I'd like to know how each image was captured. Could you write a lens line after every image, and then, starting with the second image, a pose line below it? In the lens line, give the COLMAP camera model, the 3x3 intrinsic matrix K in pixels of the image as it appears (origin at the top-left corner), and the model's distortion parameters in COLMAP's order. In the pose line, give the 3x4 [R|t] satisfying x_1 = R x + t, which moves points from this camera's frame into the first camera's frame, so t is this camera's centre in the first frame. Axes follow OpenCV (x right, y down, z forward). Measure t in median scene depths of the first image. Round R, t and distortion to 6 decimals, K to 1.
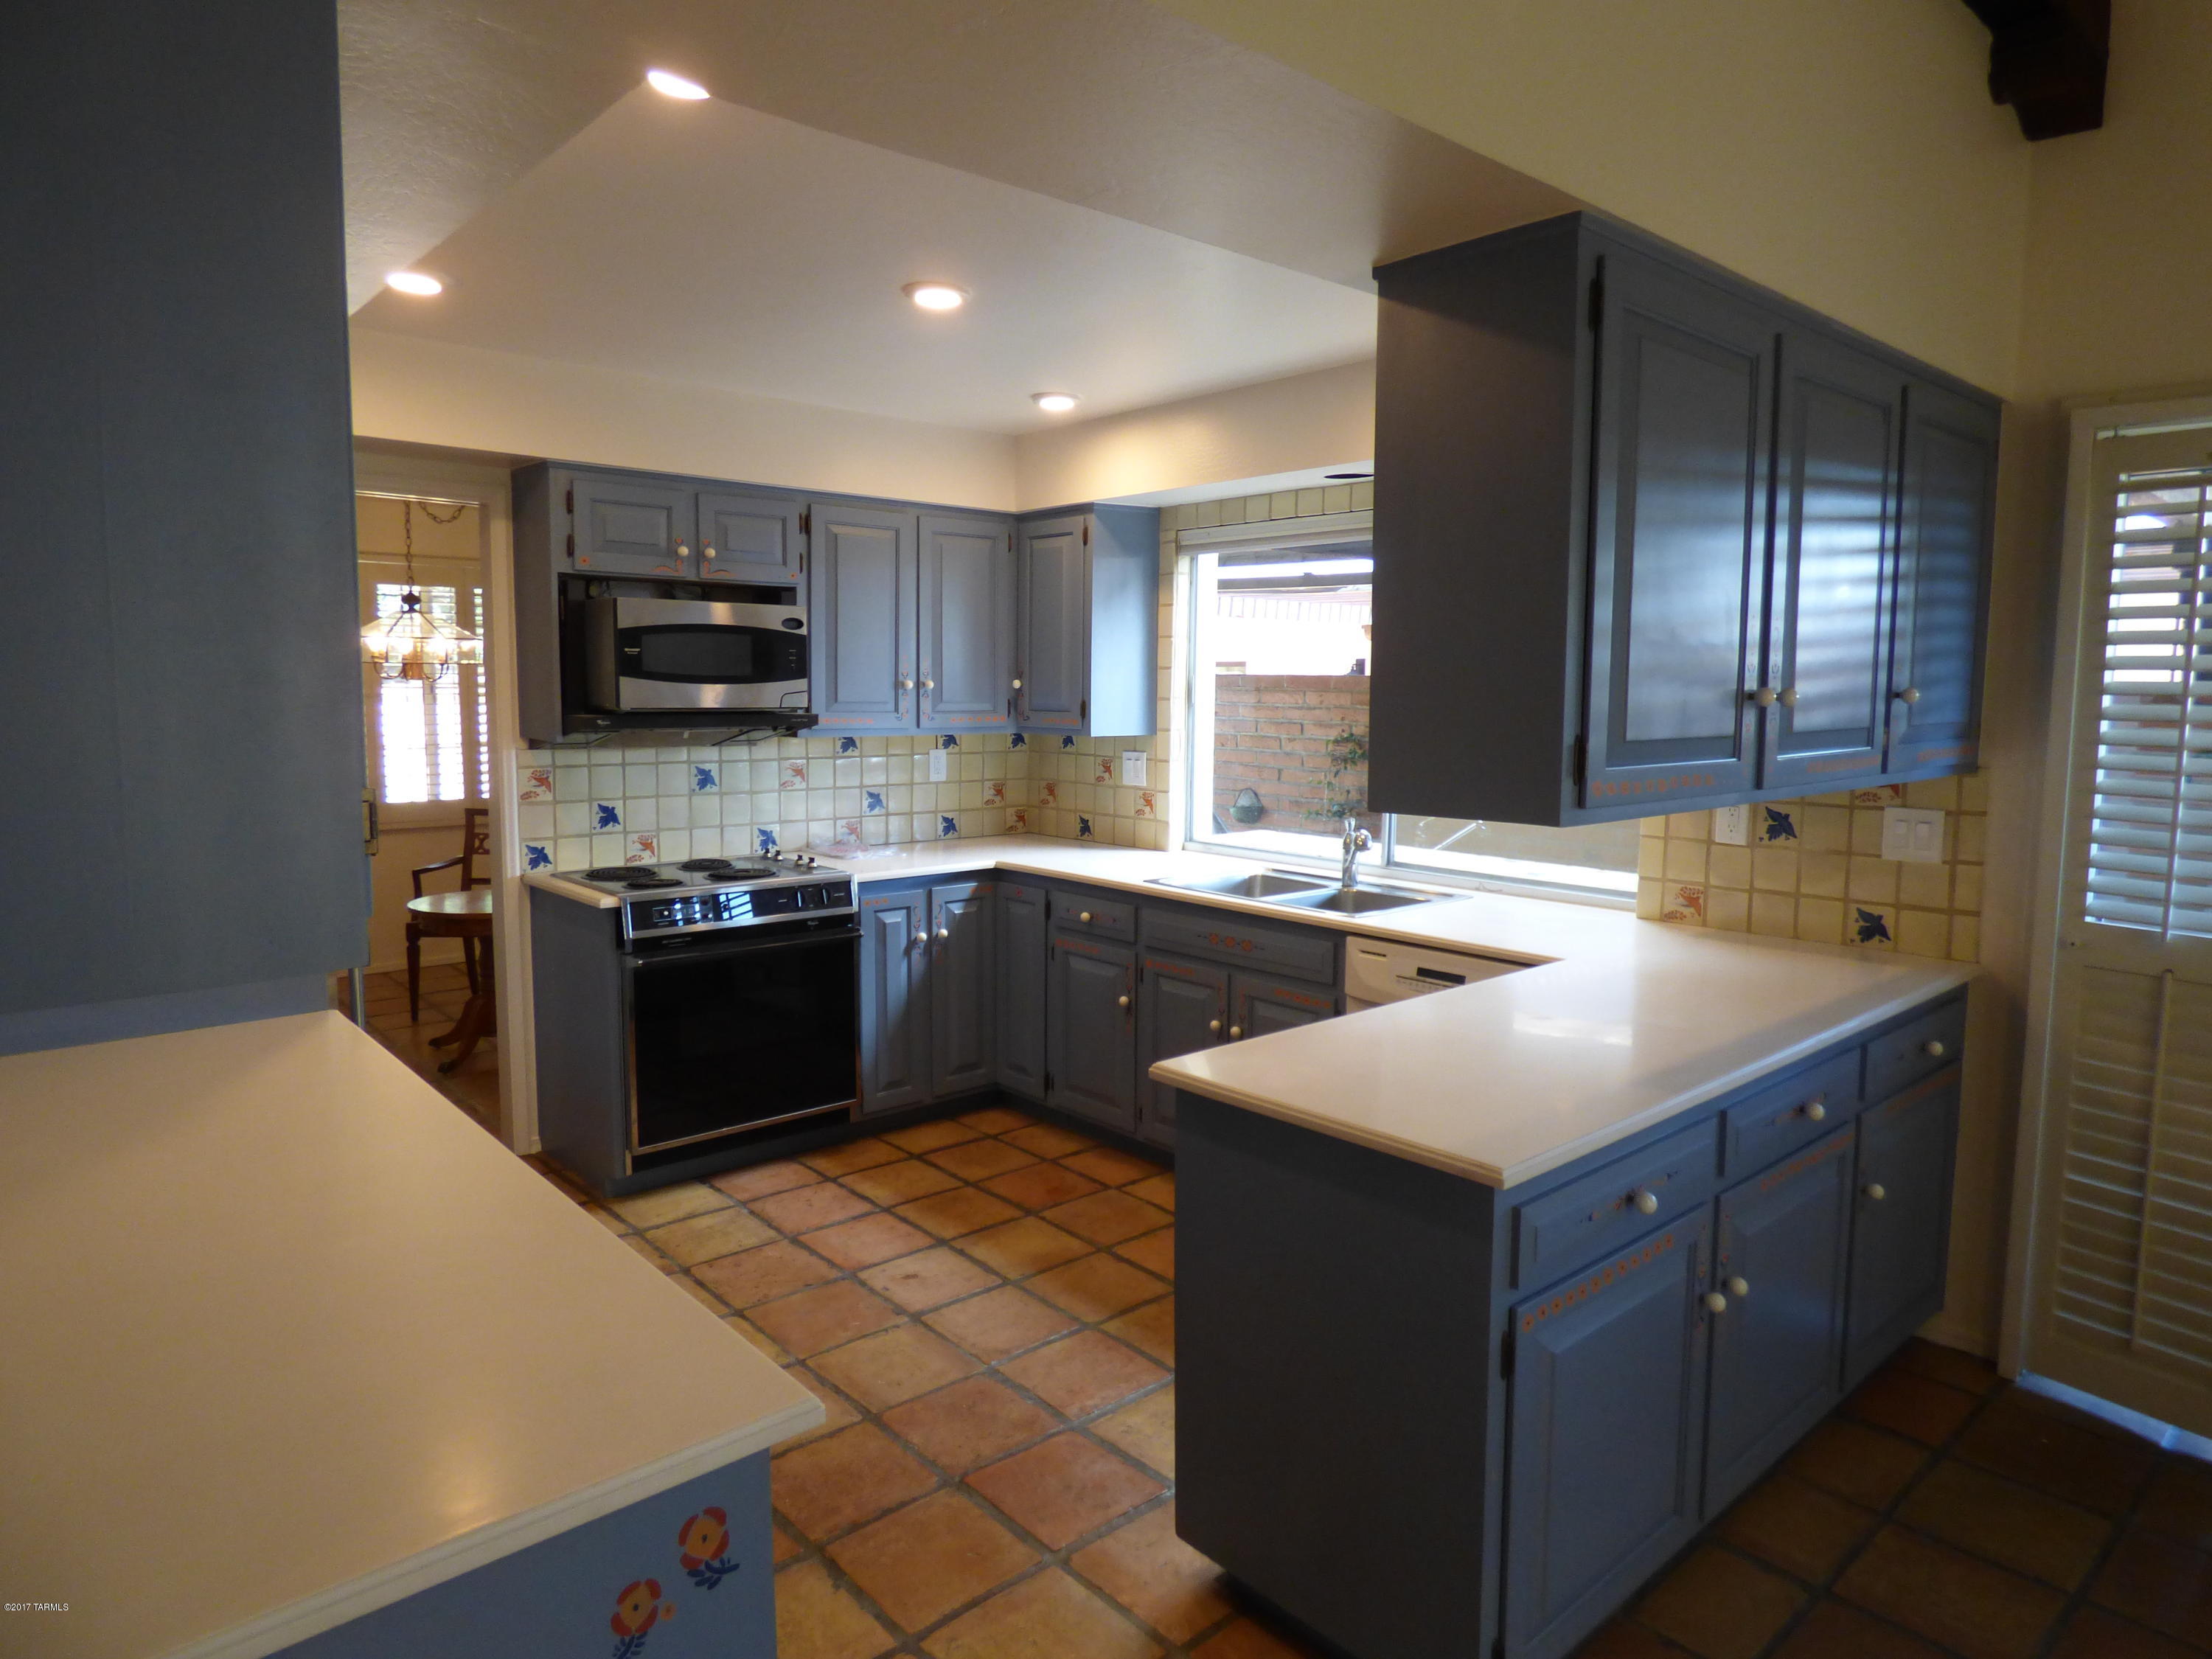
lens RADIAL K [[1349.0, 0, 1106.0], [0, 1349.0, 829.5], [0, 0, 1]] dist [0.000093, -0.000015]
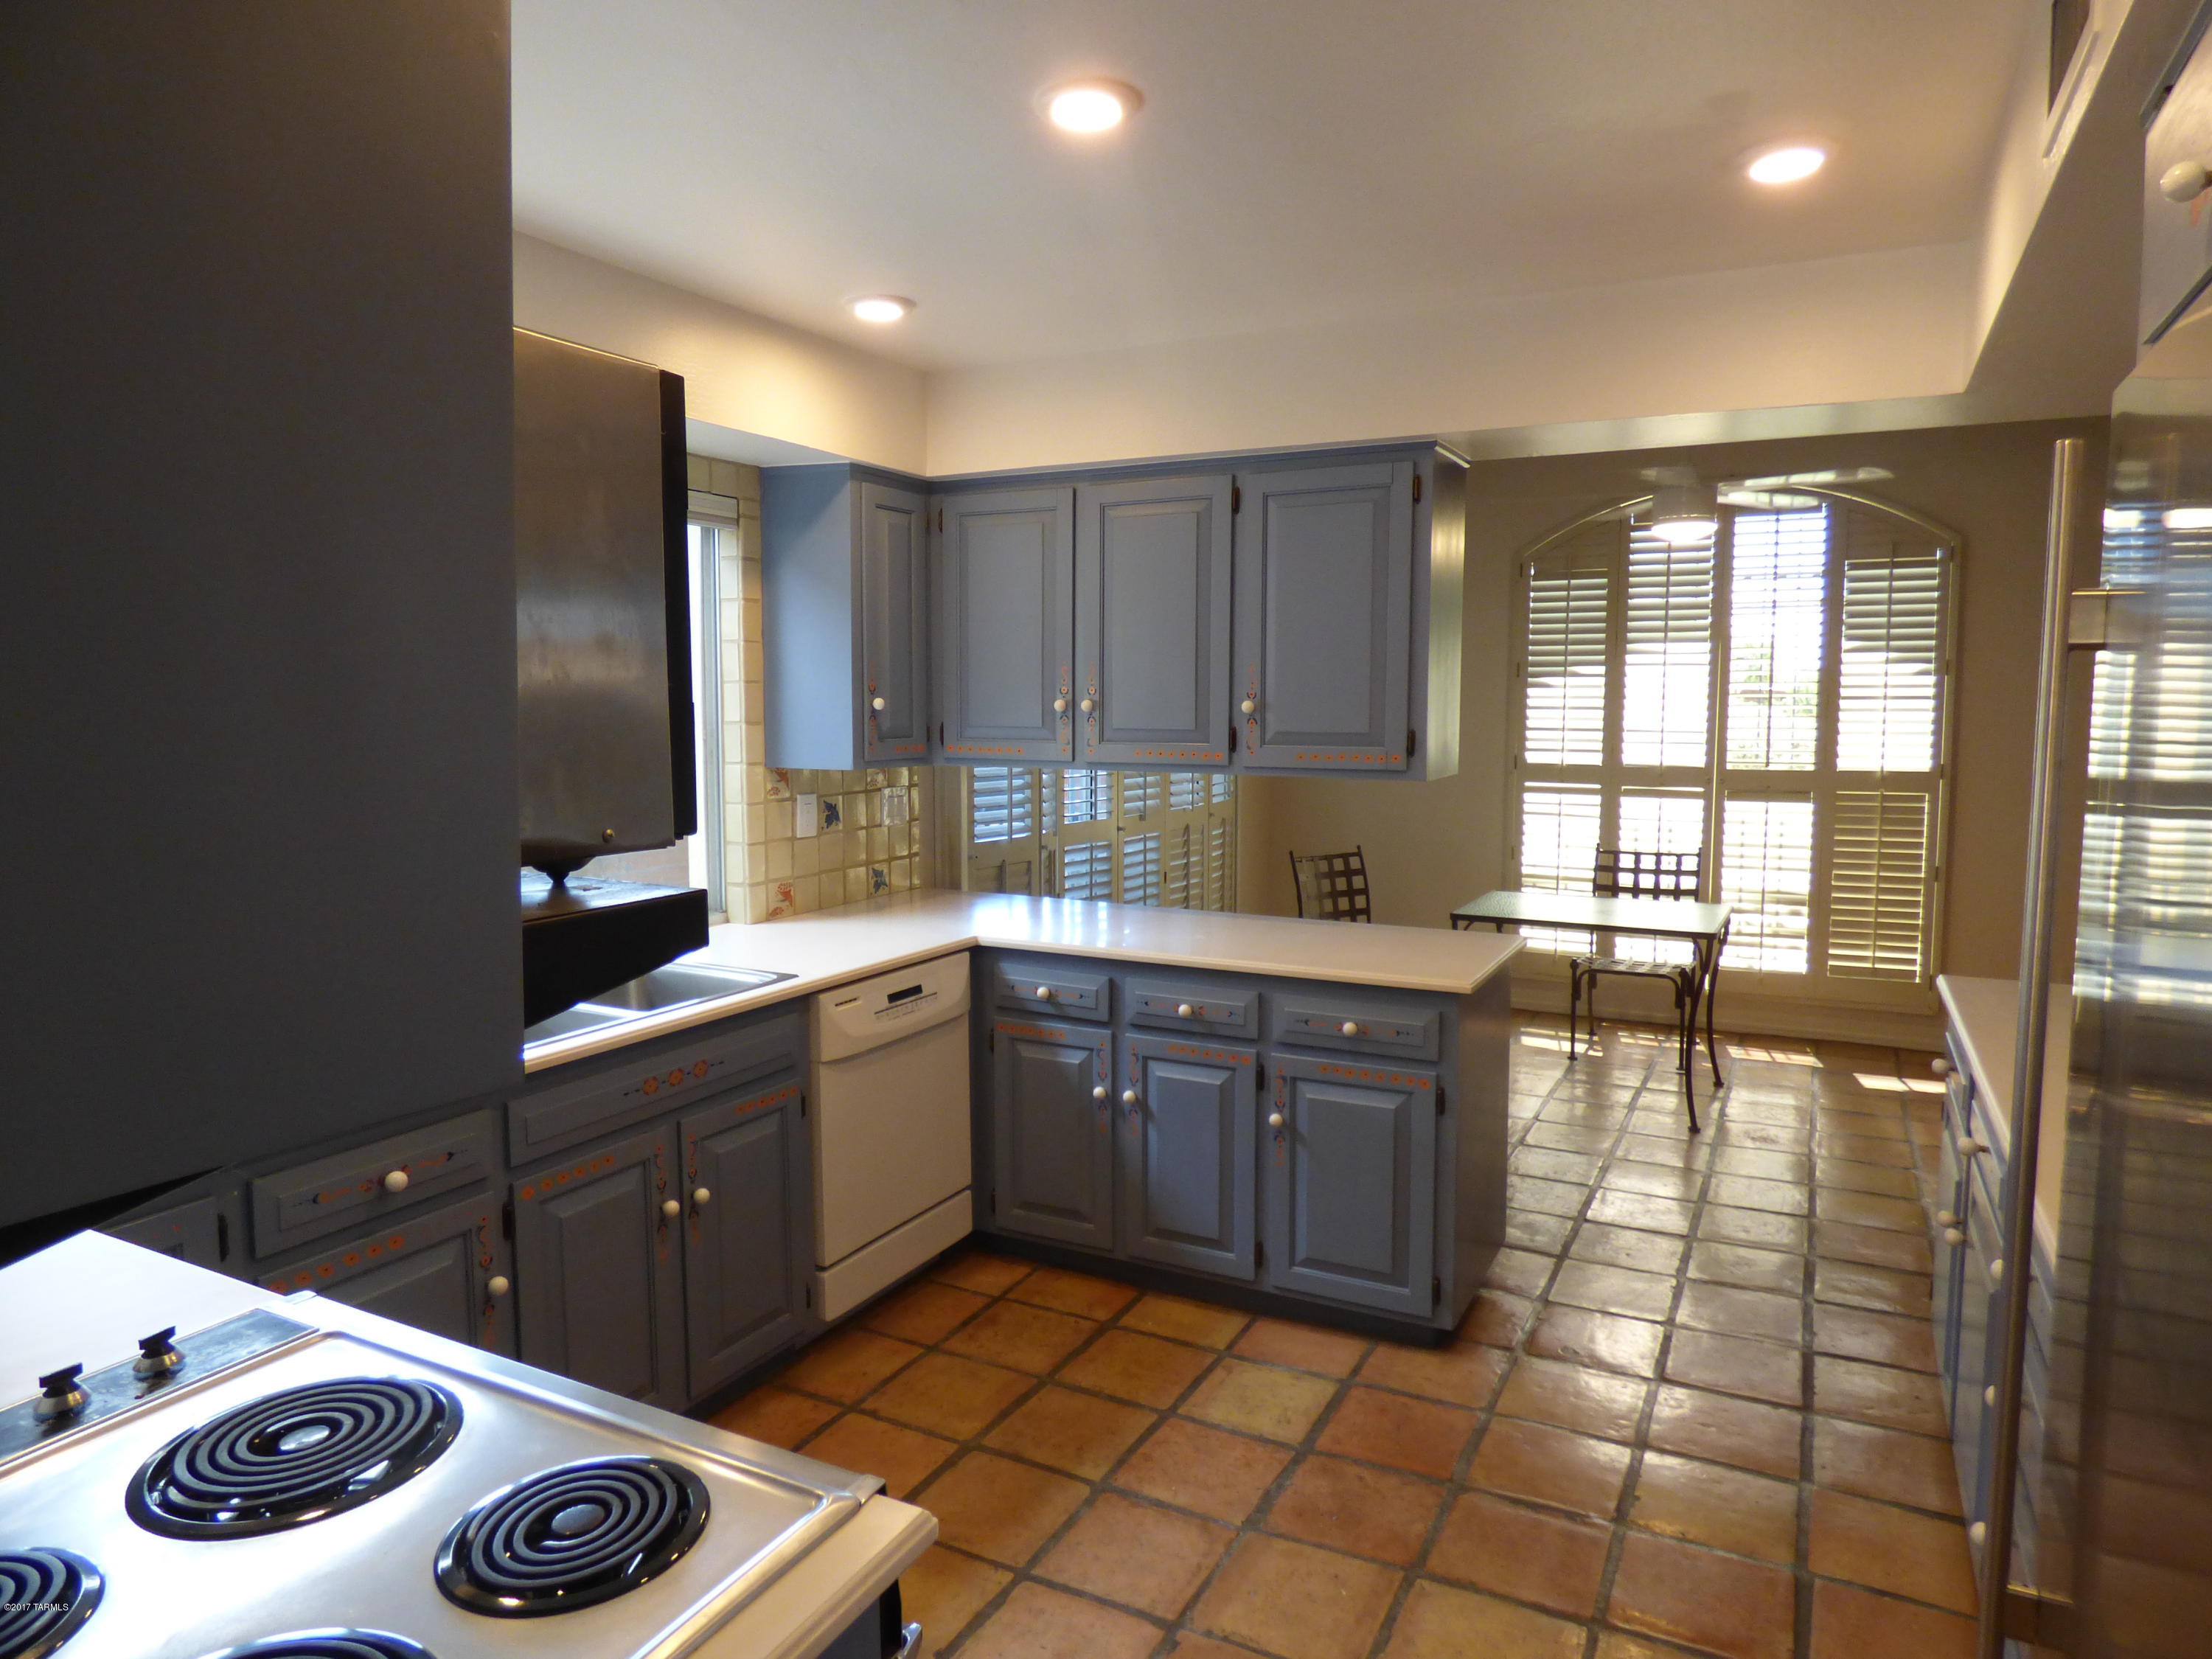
lens RADIAL K [[1349.0, 0, 1106.0], [0, 1349.0, 829.5], [0, 0, 1]] dist [0.000093, -0.000015]
pose [[-0.357727, -0.095265, 0.928954, -0.710902], [0.100791, 0.985032, 0.139829, -0.133037], [-0.928371, 0.143651, -0.342771, 1.182080]]
